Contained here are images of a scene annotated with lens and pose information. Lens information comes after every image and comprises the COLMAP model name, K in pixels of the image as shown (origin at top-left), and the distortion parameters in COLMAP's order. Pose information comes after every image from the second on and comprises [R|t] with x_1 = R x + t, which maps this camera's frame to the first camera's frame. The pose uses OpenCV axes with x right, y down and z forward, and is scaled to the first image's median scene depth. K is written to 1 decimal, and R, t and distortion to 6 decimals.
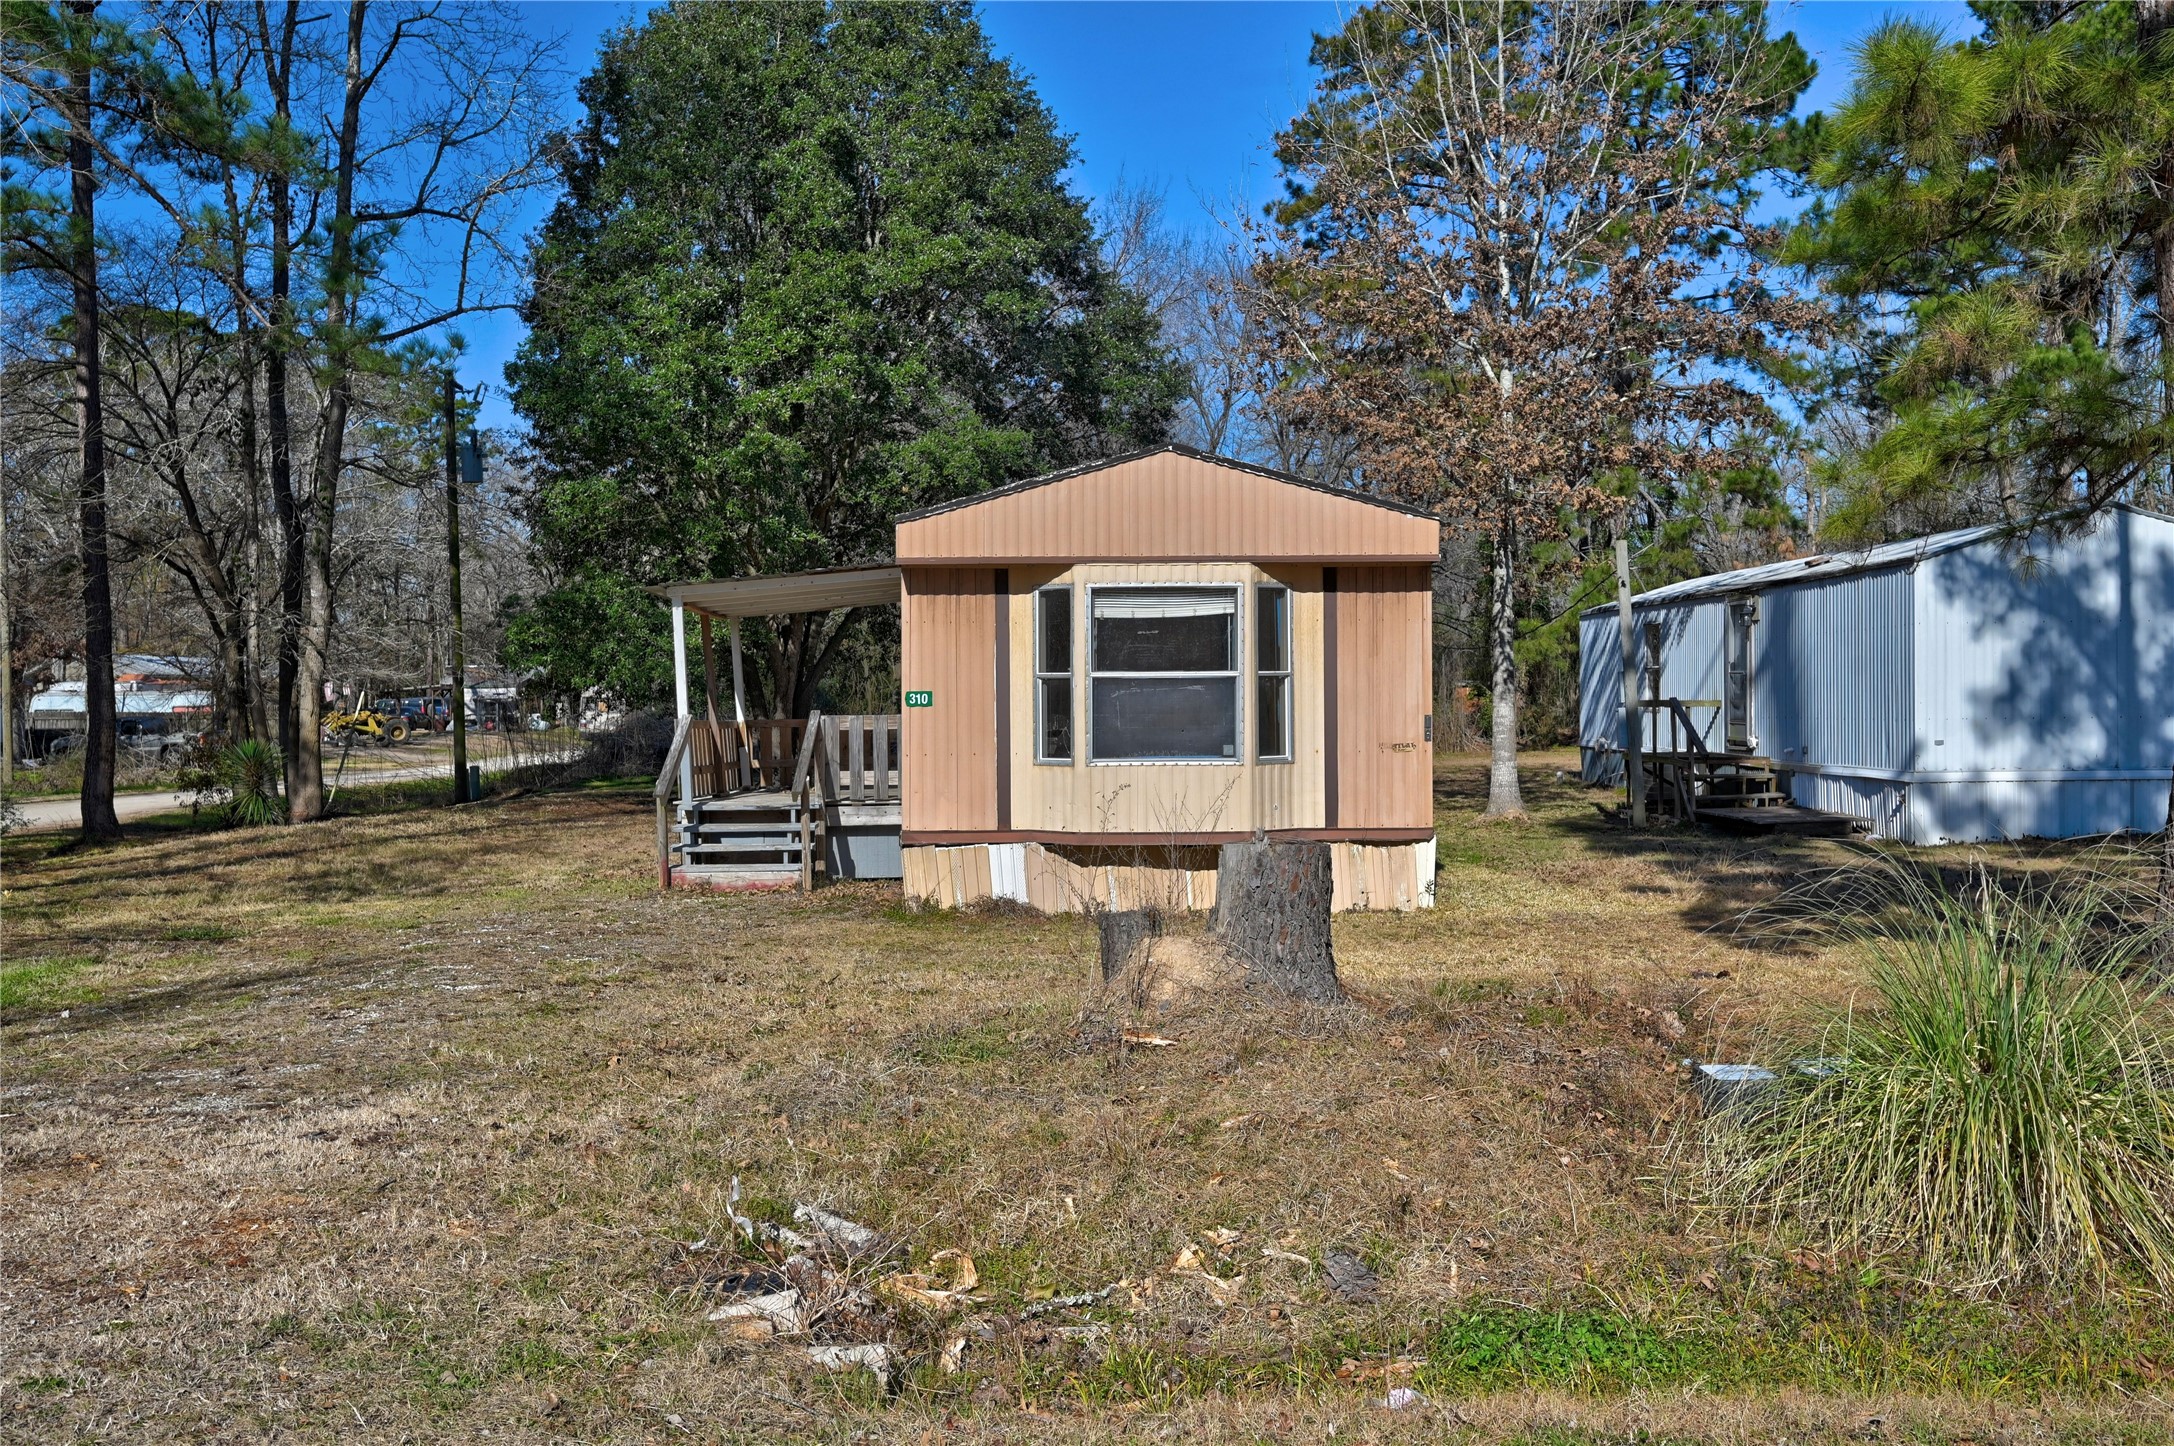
lens RADIAL K [[1902.9, 0, 1087.0], [0, 1902.9, 723.0], [0, 0, 1]] dist [0.016755, -0.004192]
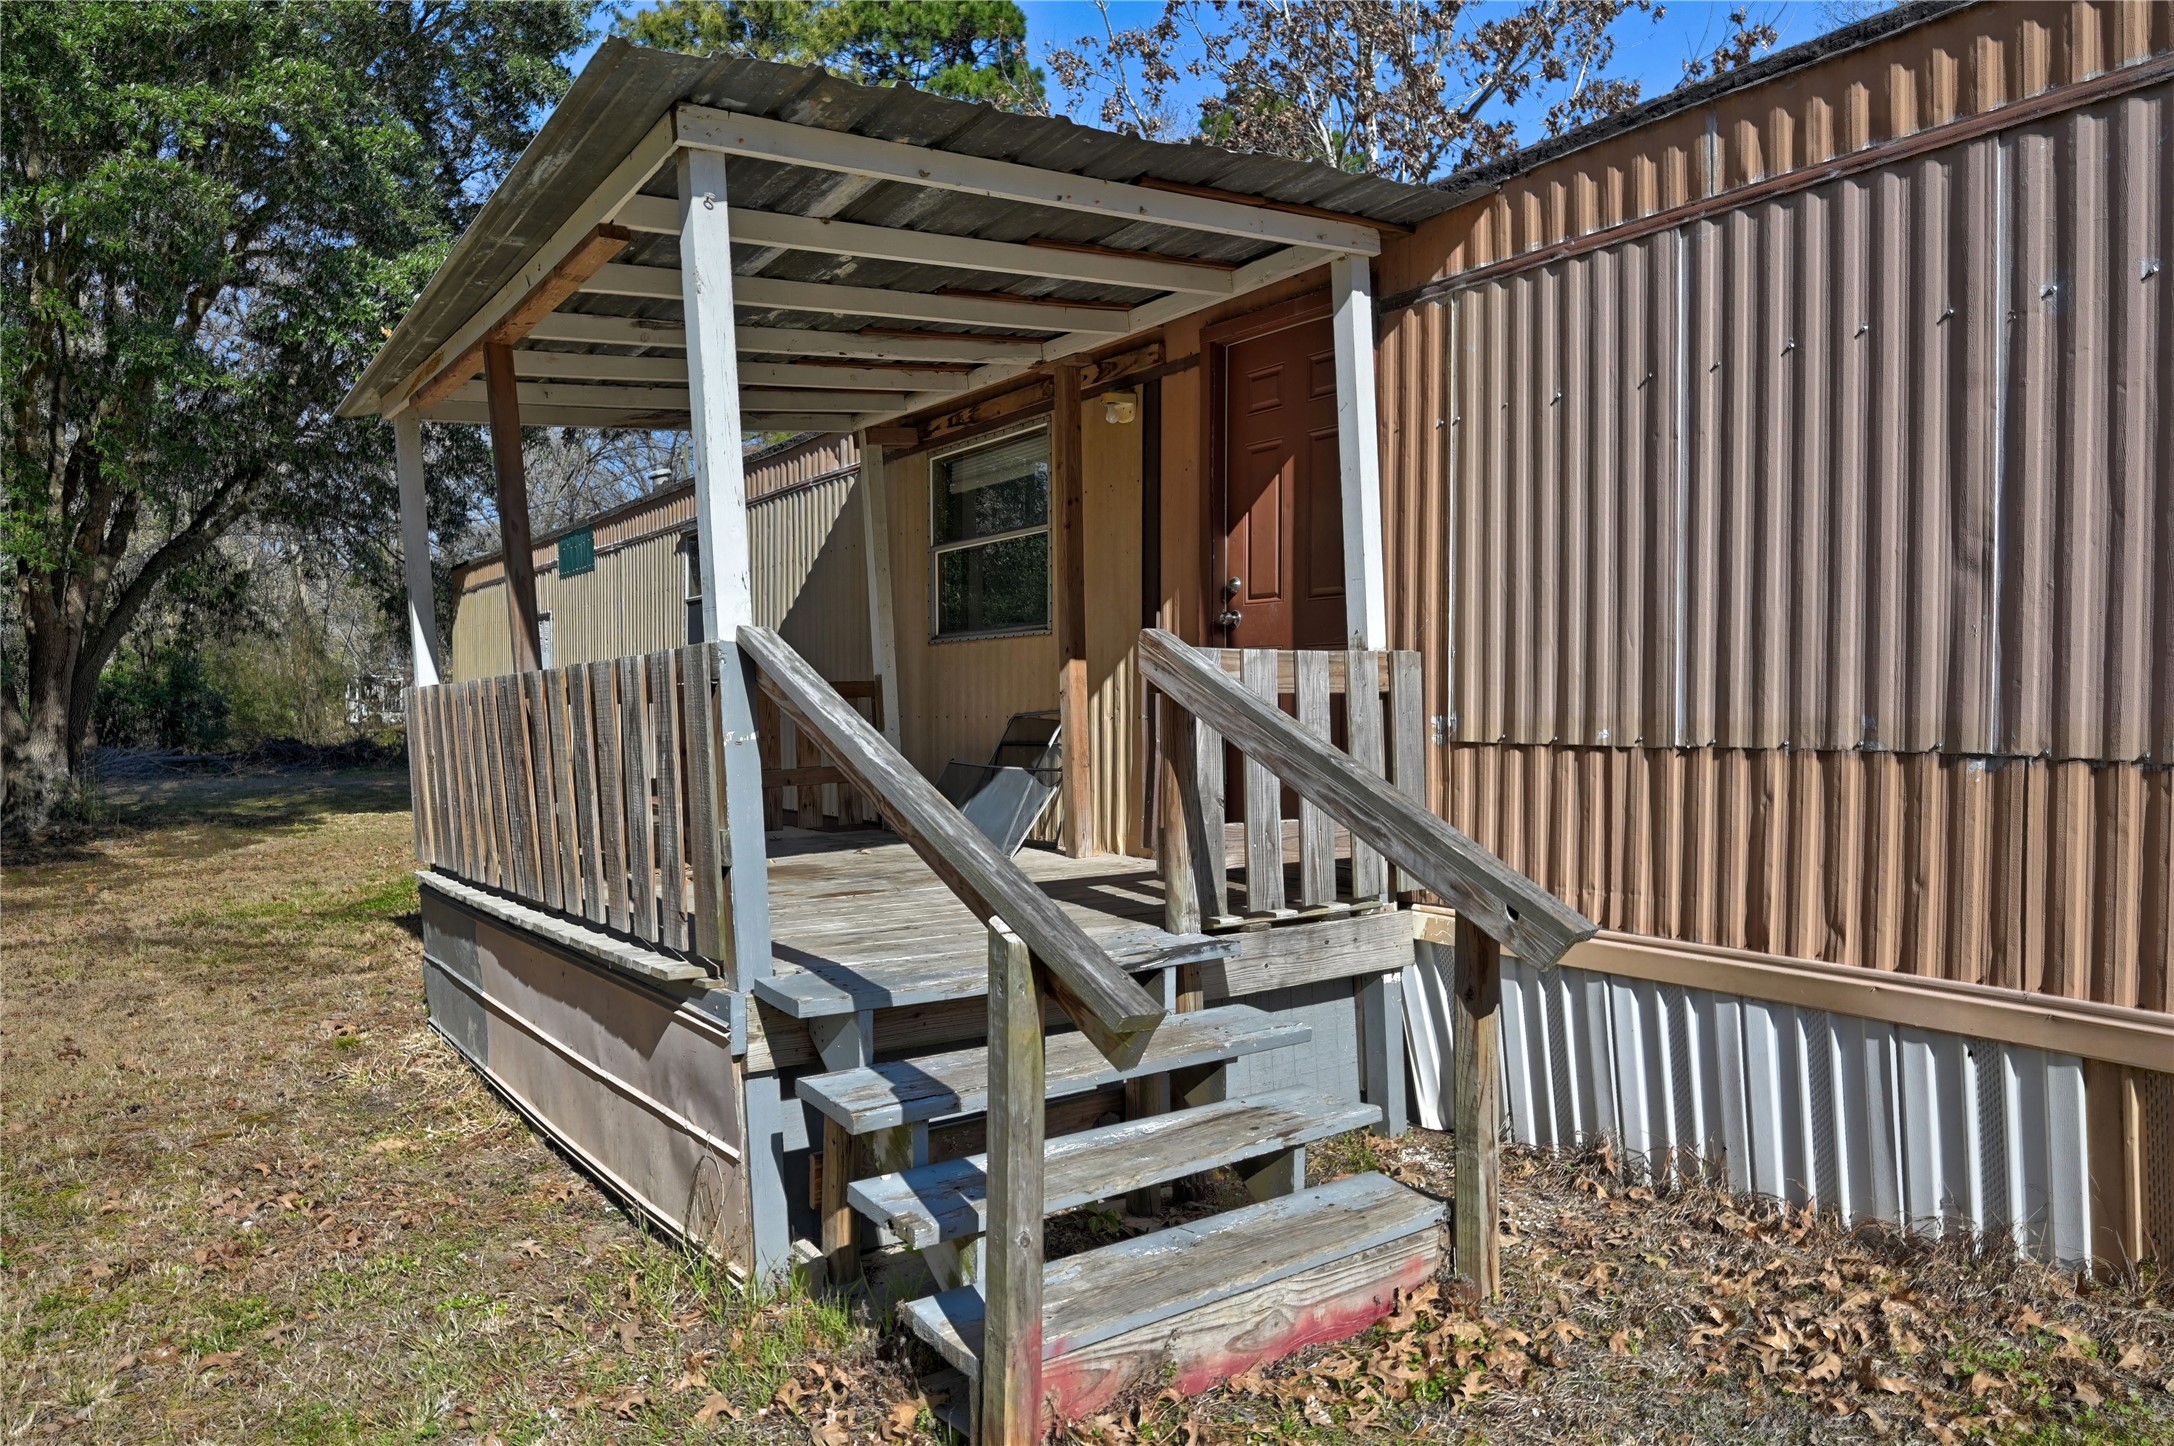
lens RADIAL K [[1417.1, 0, 1087.0], [0, 1417.1, 723.0], [0, 0, 1]] dist [0.001939, -0.000273]
pose [[0.810889, 0.000003, 0.585201, -0.348931], [0.005177, 0.999961, -0.007178, 0.012270], [-0.585178, 0.008850, 0.810857, 1.008788]]
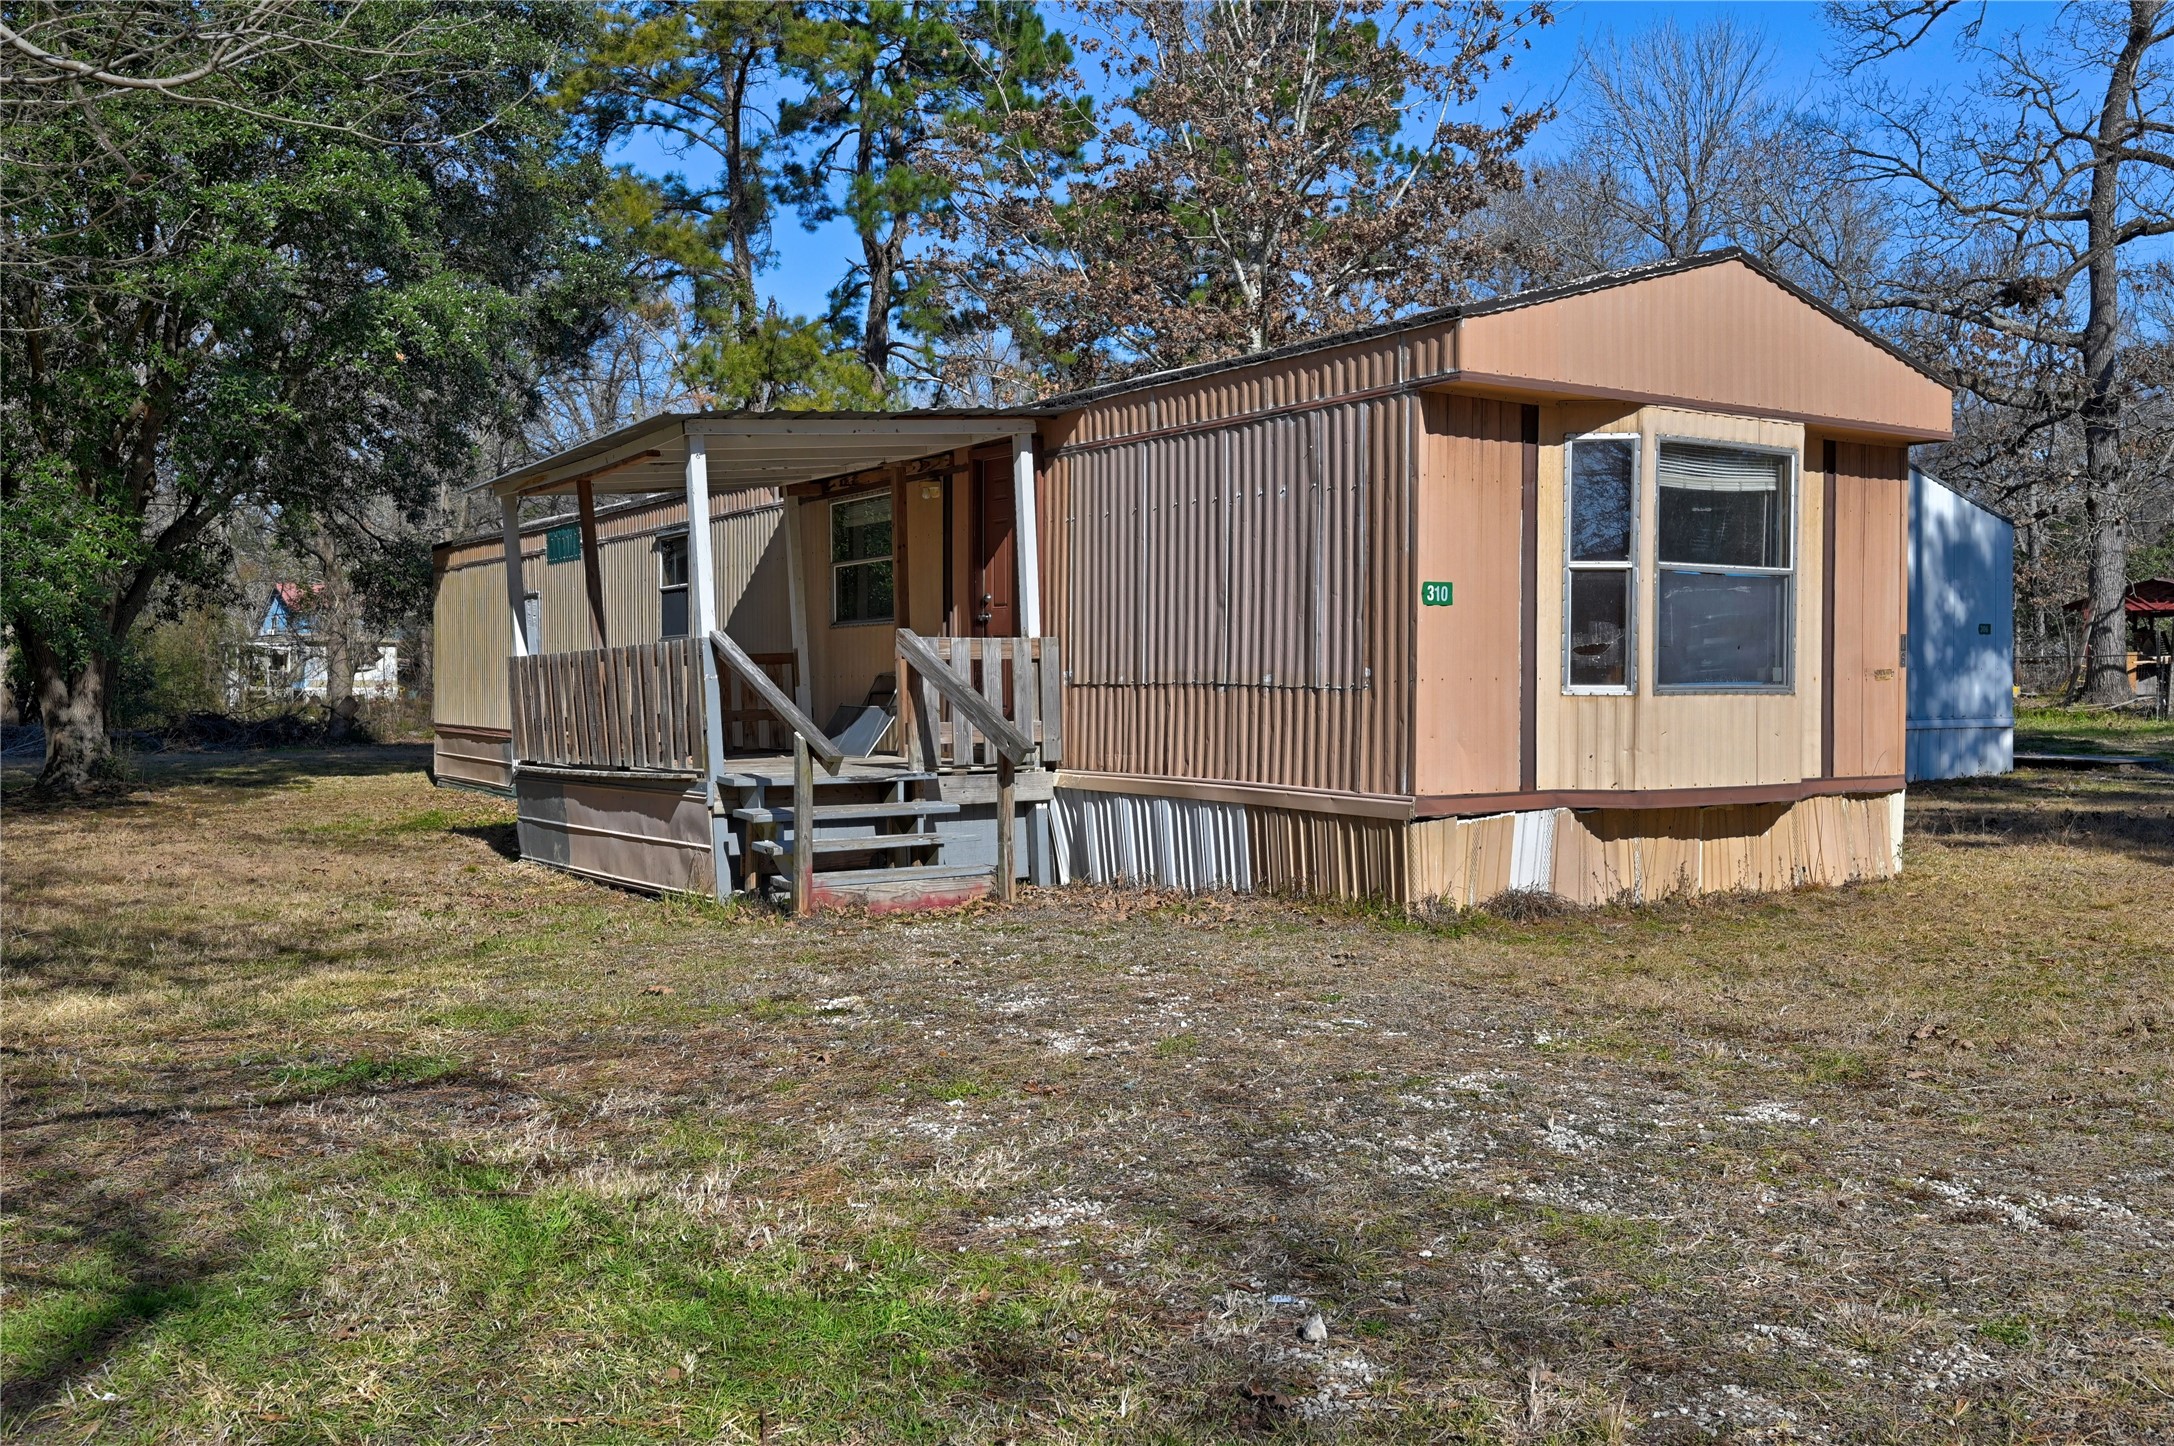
lens RADIAL K [[1902.9, 0, 1087.0], [0, 1902.9, 723.0], [0, 0, 1]] dist [0.016755, -0.004192]
pose [[0.830330, -0.004822, 0.557251, -0.554518], [0.004708, 0.999988, 0.001637, 0.030190], [-0.557252, 0.001264, 0.830342, 0.524045]]
